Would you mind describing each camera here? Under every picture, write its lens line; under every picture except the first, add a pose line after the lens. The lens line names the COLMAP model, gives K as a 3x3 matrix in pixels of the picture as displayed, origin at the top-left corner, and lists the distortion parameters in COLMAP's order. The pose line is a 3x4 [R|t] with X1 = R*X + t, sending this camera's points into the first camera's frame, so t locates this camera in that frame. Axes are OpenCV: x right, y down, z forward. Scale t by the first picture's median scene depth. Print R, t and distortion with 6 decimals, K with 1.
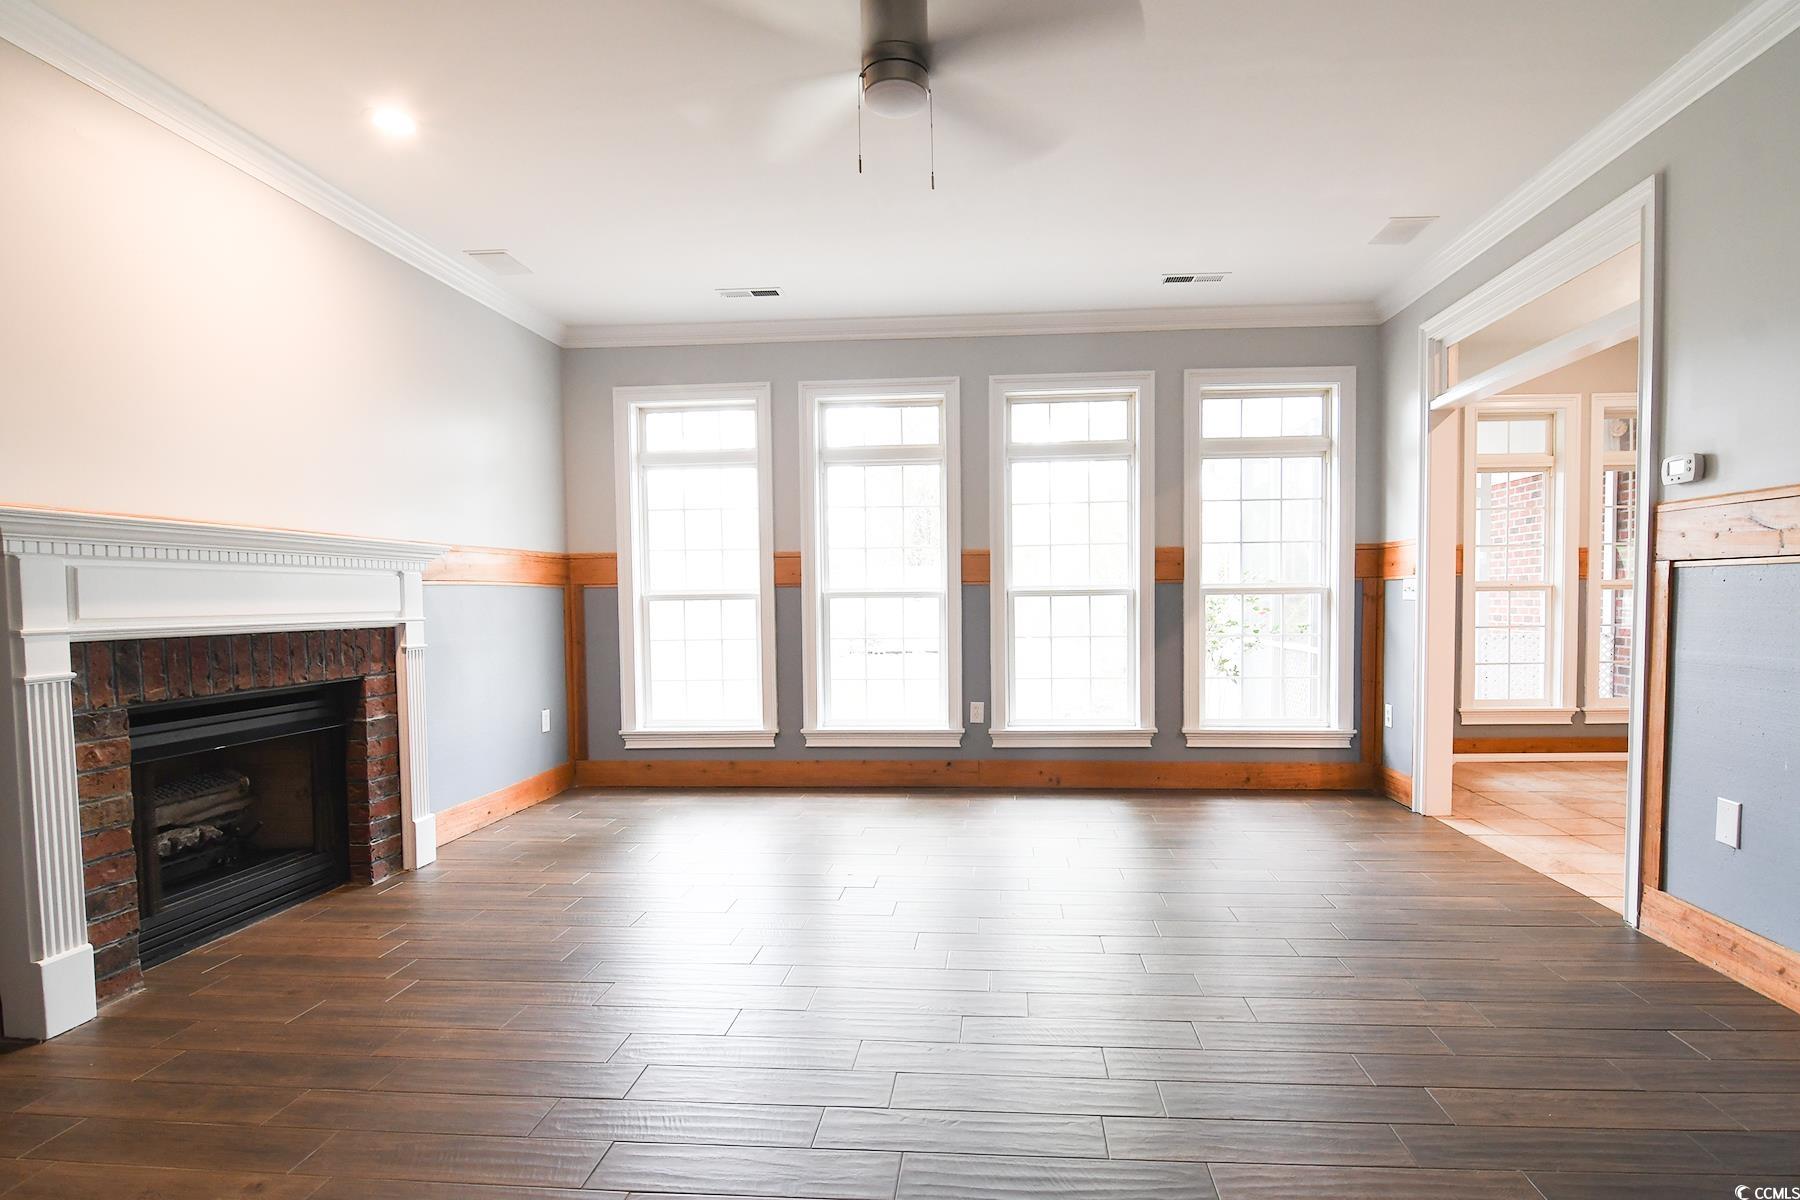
lens RADIAL K [[899.8, 0, 924.0], [0, 899.8, 642.2], [0, 0, 1]] dist [-0.001033, -0.012335]
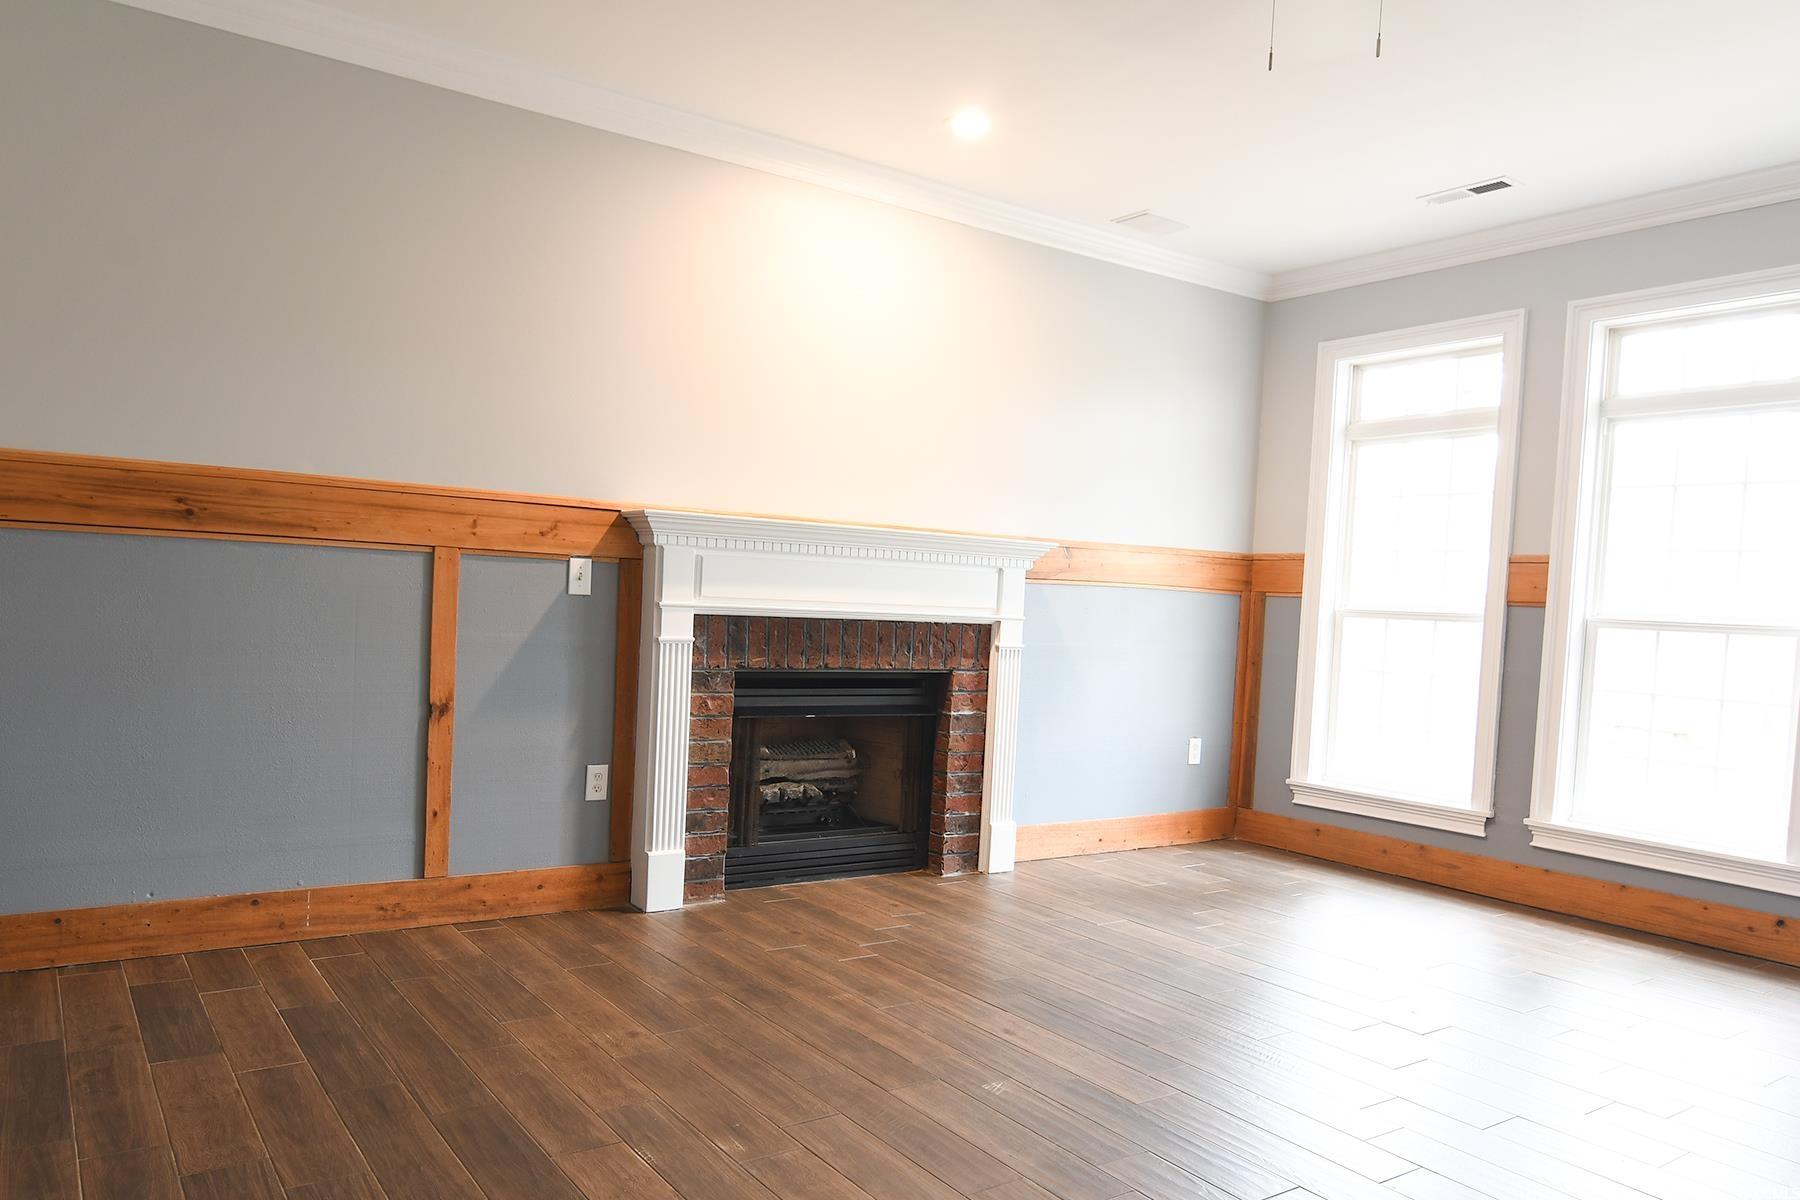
lens RADIAL K [[1208.8, 0, 860.9], [0, 1208.8, 658.0], [0, 0, 1]] dist [0.002180, -0.001520]
pose [[0.628193, 0.079515, -0.773984, 0.365876], [-0.090351, 0.995489, 0.028939, -0.005866], [0.772794, 0.051751, 0.632544, 0.054196]]
